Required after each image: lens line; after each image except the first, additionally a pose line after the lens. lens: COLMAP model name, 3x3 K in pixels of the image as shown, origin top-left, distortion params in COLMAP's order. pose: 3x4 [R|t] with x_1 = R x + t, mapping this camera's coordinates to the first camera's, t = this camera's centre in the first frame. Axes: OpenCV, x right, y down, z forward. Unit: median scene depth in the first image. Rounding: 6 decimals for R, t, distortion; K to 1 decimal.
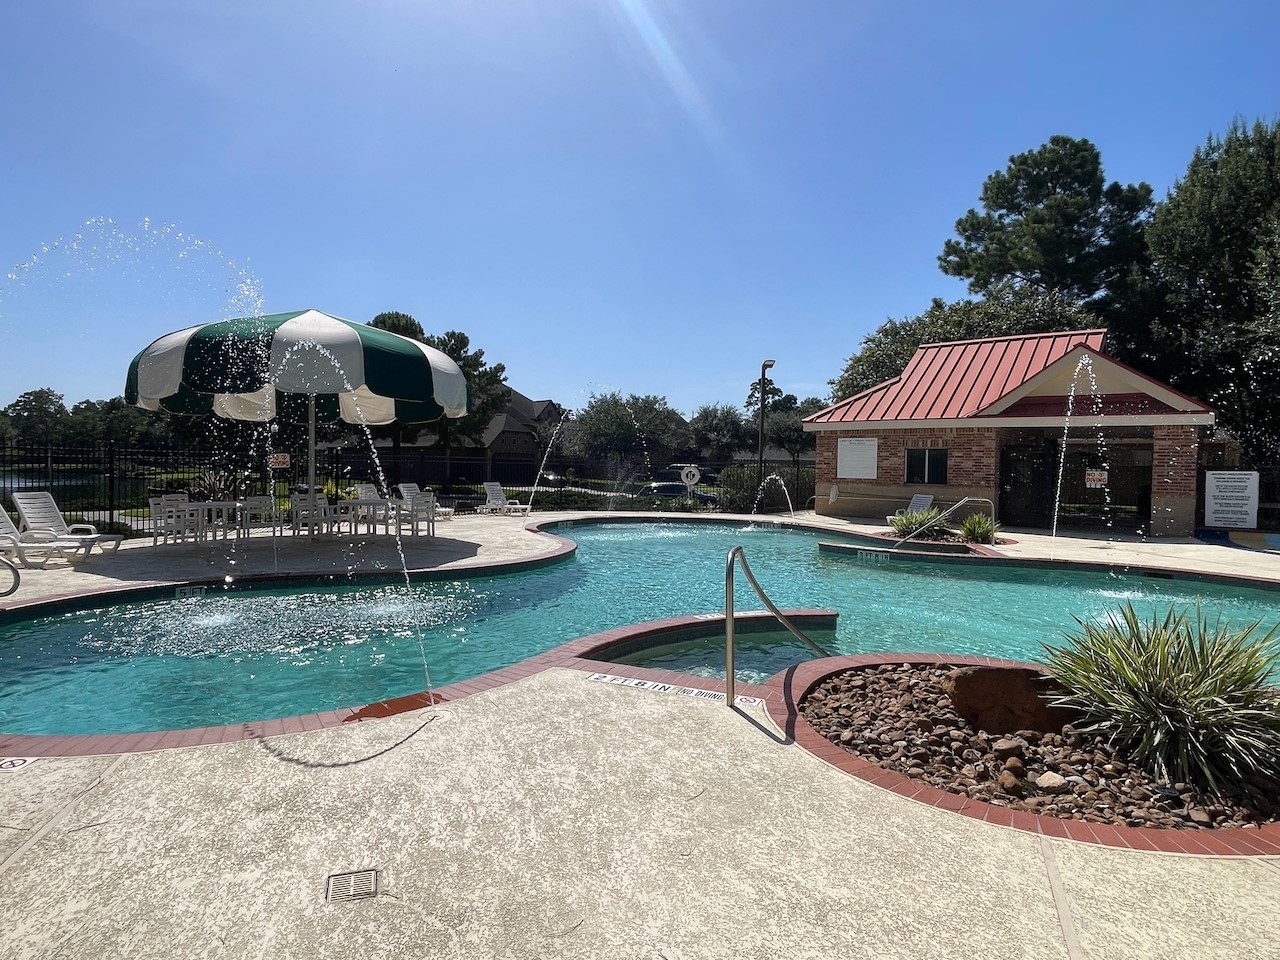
lens RADIAL K [[703.2, 0, 638.9], [0, 703.2, 476.5], [0, 0, 1]] dist [0.002709, 0.001040]
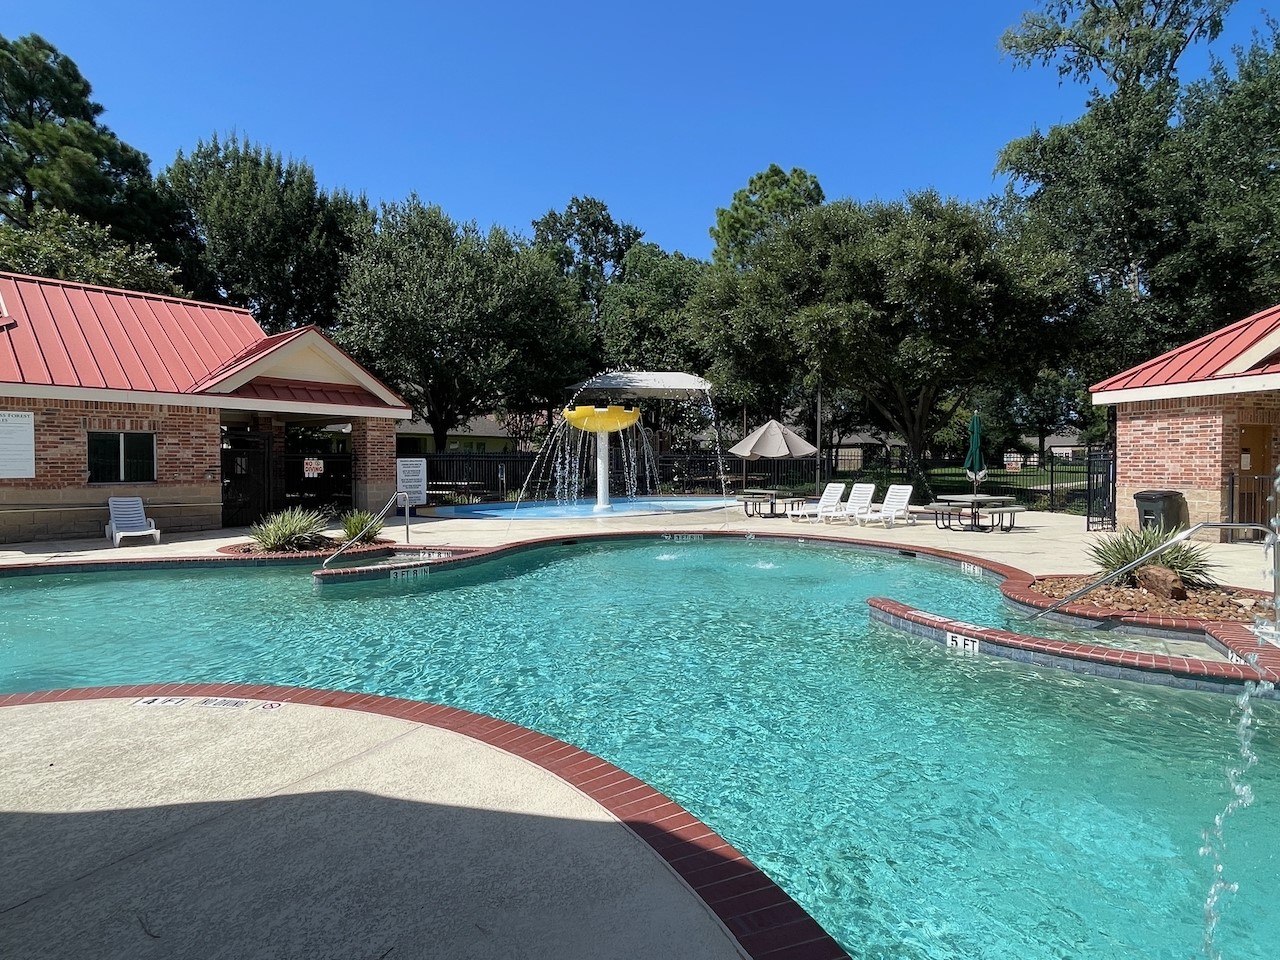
lens RADIAL K [[703.2, 0, 639.0], [0, 703.2, 480.3], [0, 0, 1]] dist [0.002709, 0.001040]
pose [[0.064870, -0.042075, 0.997006, -0.268920], [0.021528, 0.998937, 0.040756, -0.009086], [-0.997661, 0.018820, 0.065707, 0.447207]]
